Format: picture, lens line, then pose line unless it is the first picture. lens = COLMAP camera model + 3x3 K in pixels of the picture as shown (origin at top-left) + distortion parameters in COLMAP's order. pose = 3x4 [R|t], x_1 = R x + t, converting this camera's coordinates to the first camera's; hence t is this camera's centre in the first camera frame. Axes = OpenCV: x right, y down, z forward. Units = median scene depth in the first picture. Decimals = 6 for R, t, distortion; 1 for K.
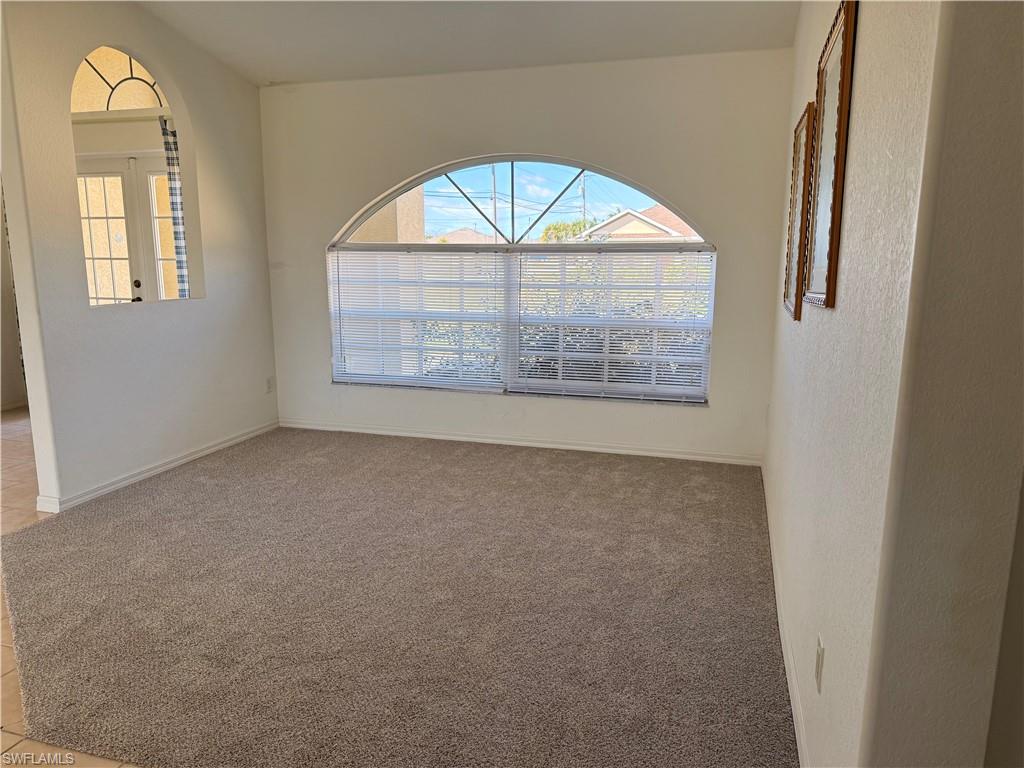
lens RADIAL K [[715.2, 0, 512.0], [0, 715.2, 384.0], [0, 0, 1]] dist [0.007734, 0.002954]
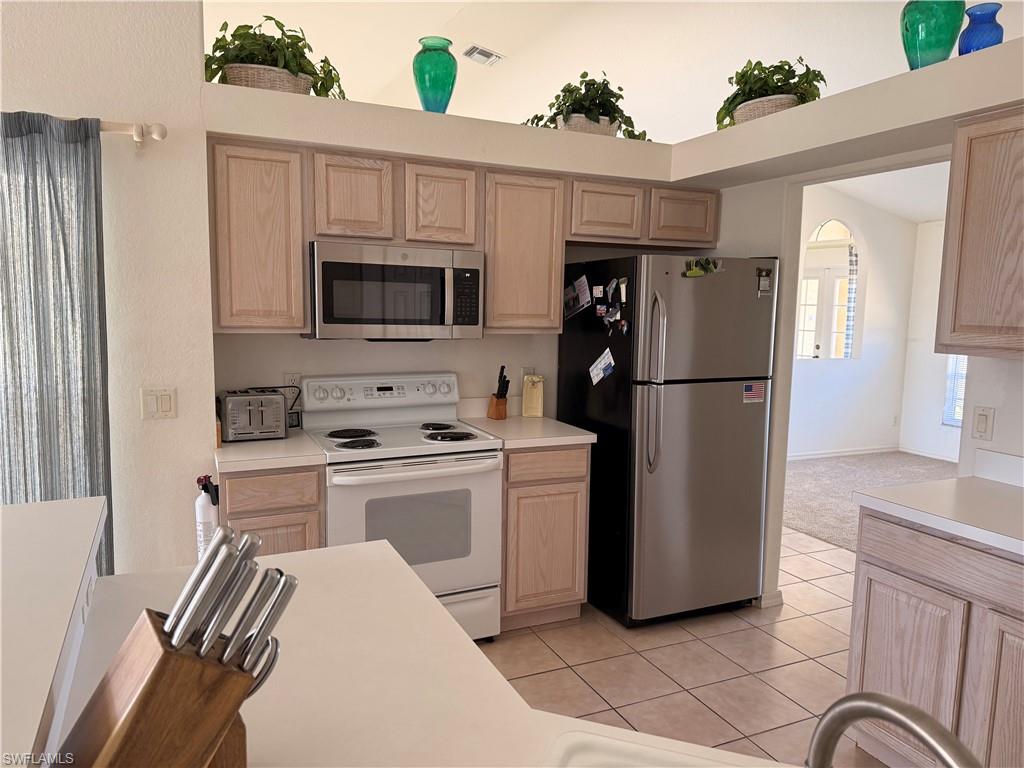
lens RADIAL K [[715.2, 0, 512.0], [0, 715.2, 384.0], [0, 0, 1]] dist [0.007734, 0.002954]
pose [[0.648797, 0.094420, -0.755081, 0.247137], [-0.150932, 0.988525, -0.006075, 0.052770], [0.745843, 0.117907, 0.655604, -0.549200]]
